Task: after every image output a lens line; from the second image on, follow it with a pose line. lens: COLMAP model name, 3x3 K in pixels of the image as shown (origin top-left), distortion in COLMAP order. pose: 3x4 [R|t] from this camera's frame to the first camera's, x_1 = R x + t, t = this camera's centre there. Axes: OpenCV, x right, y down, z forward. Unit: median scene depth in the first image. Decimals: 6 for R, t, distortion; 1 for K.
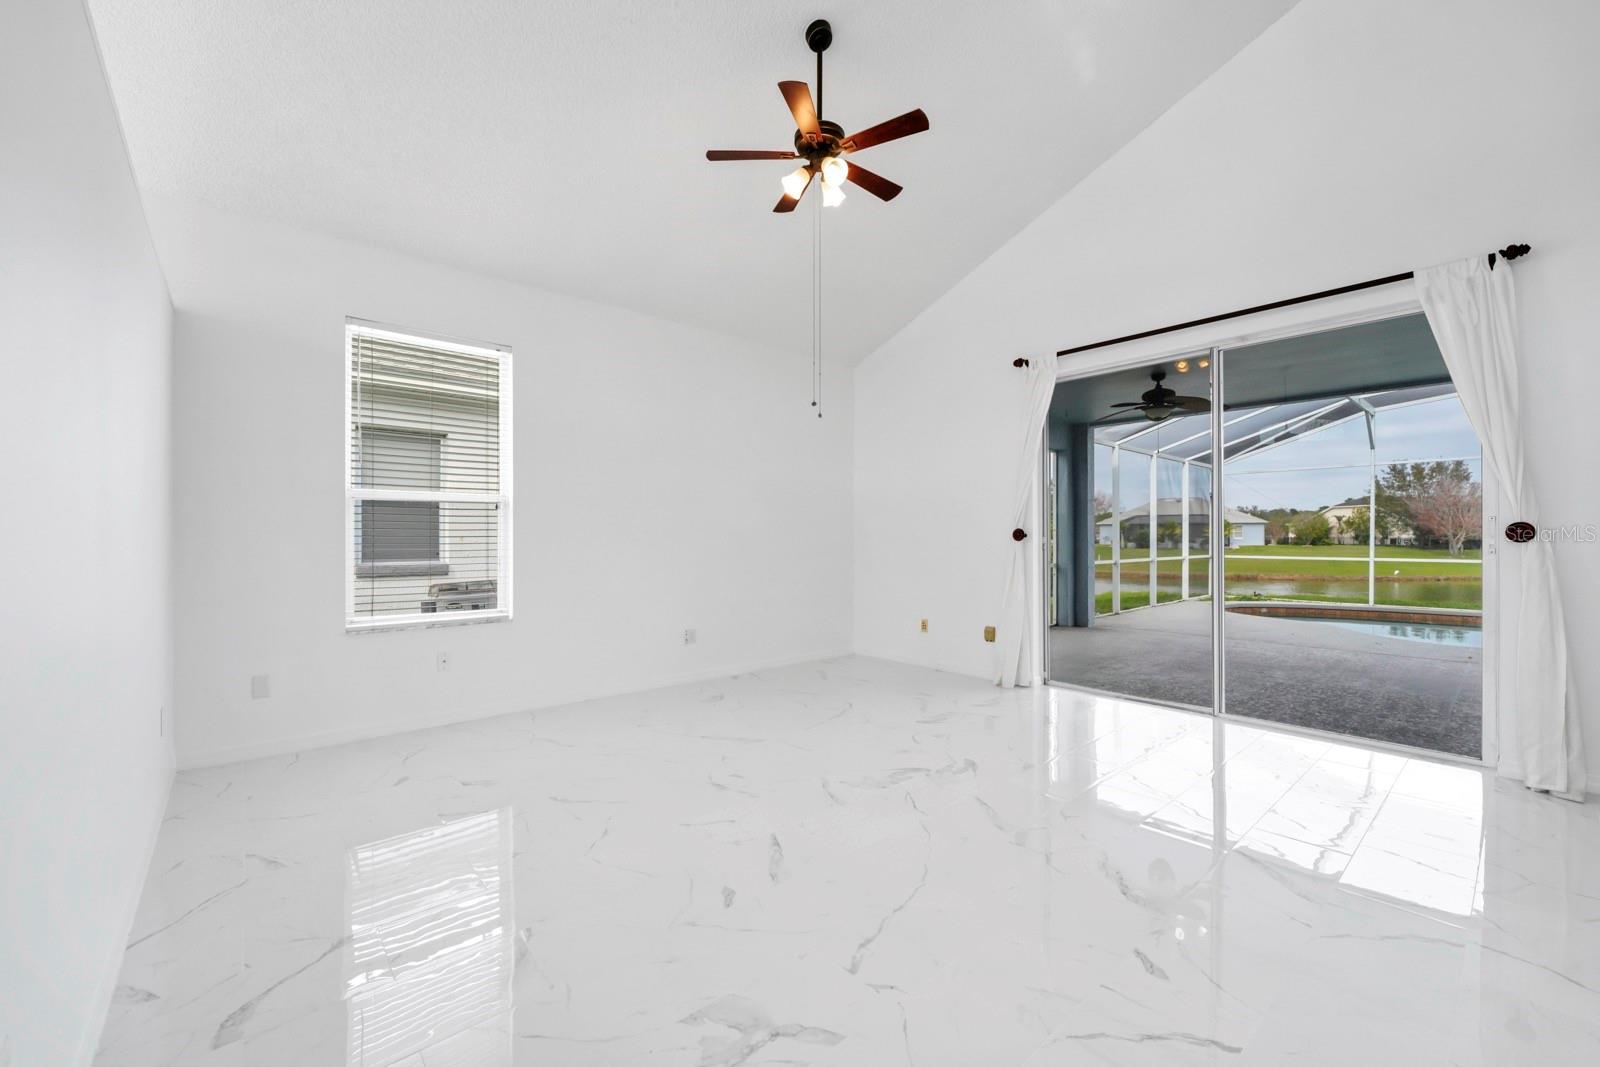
lens RADIAL K [[641.4, 0, 800.0], [0, 641.4, 533.5], [0, 0, 1]] dist [-0.002085, 0.000110]
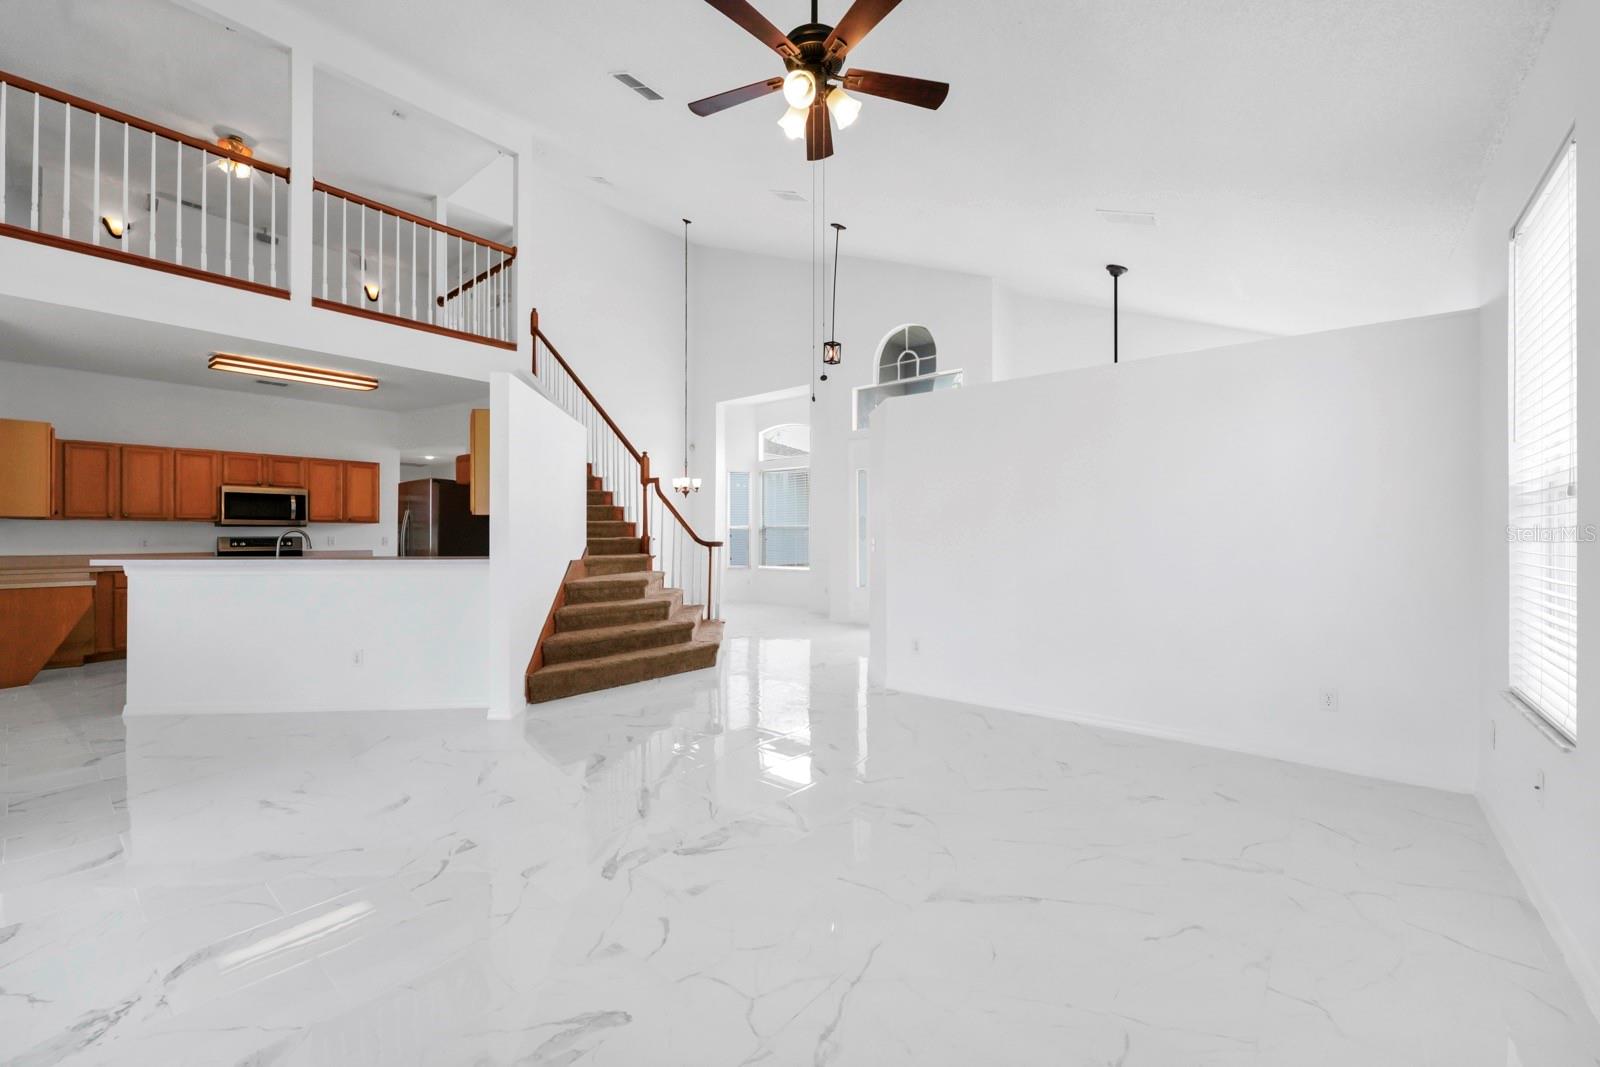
lens RADIAL K [[647.1, 0, 786.4], [0, 647.1, 534.2], [0, 0, 1]] dist [-0.000419, 0.000118]
pose [[-0.989216, -0.000959, -0.146458, 0.014627], [0.000089, 0.999974, -0.007149, -0.000869], [0.146461, -0.007085, -0.989191, 0.143788]]
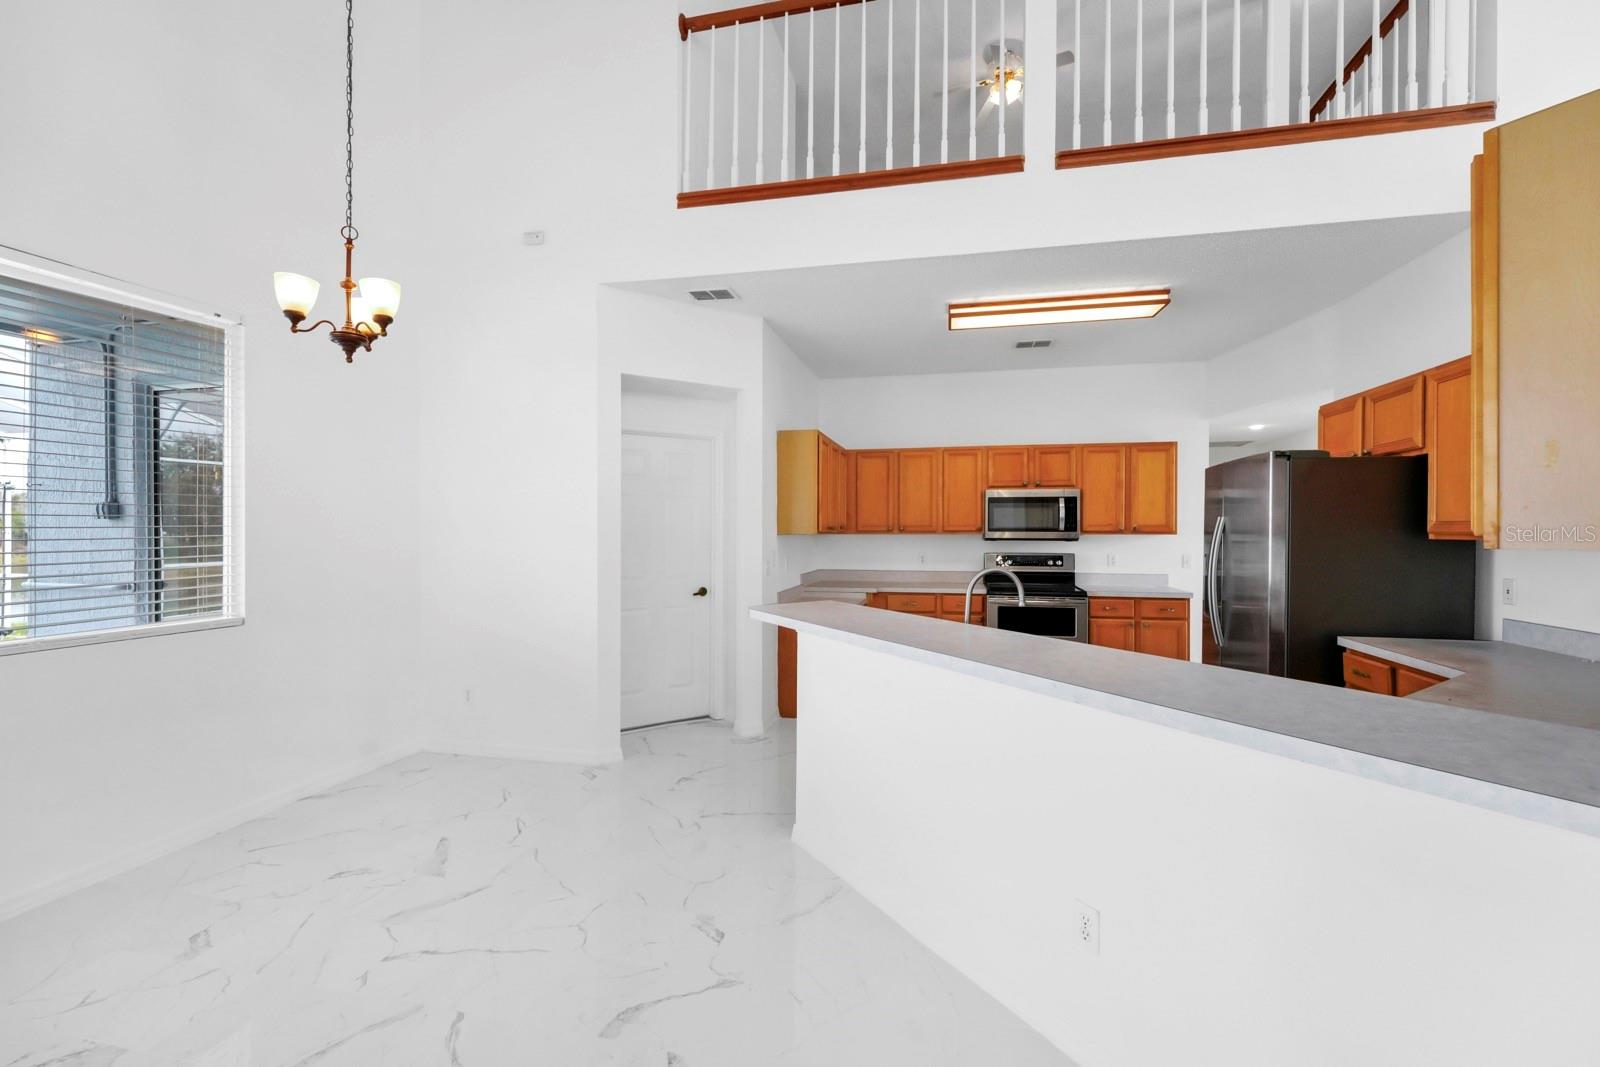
lens RADIAL K [[659.0, 0, 821.8], [0, 659.0, 535.1], [0, 0, 1]] dist [-0.001453, -0.000131]
pose [[-0.601547, -0.006604, 0.798810, 0.048646], [-0.006291, 0.999974, 0.003529, -0.005790], [-0.798812, -0.002903, -0.601573, 0.060127]]
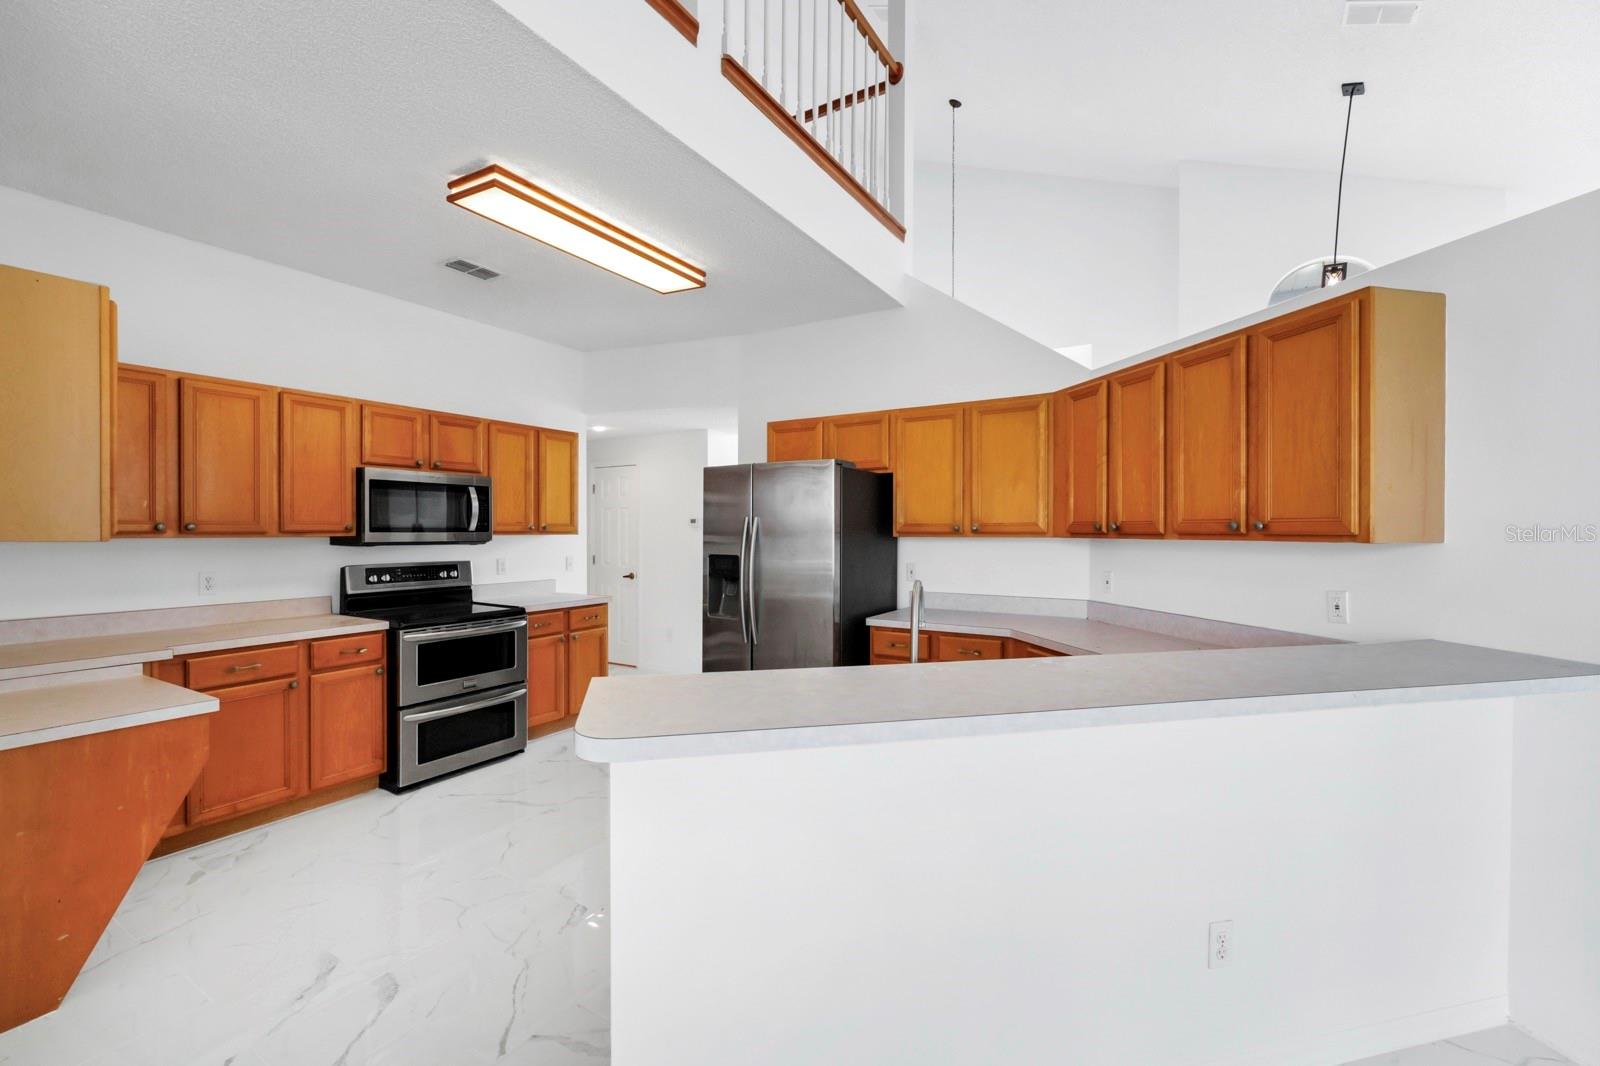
lens RADIAL K [[664.4, 0, 800.0], [0, 664.4, 533.0], [0, 0, 1]] dist [-0.001280, -0.000011]
pose [[-0.954299, 0.001336, -0.298850, 0.112143], [0.002067, 0.999996, -0.002132, -0.005858], [0.298846, -0.002653, -0.954298, 0.051702]]
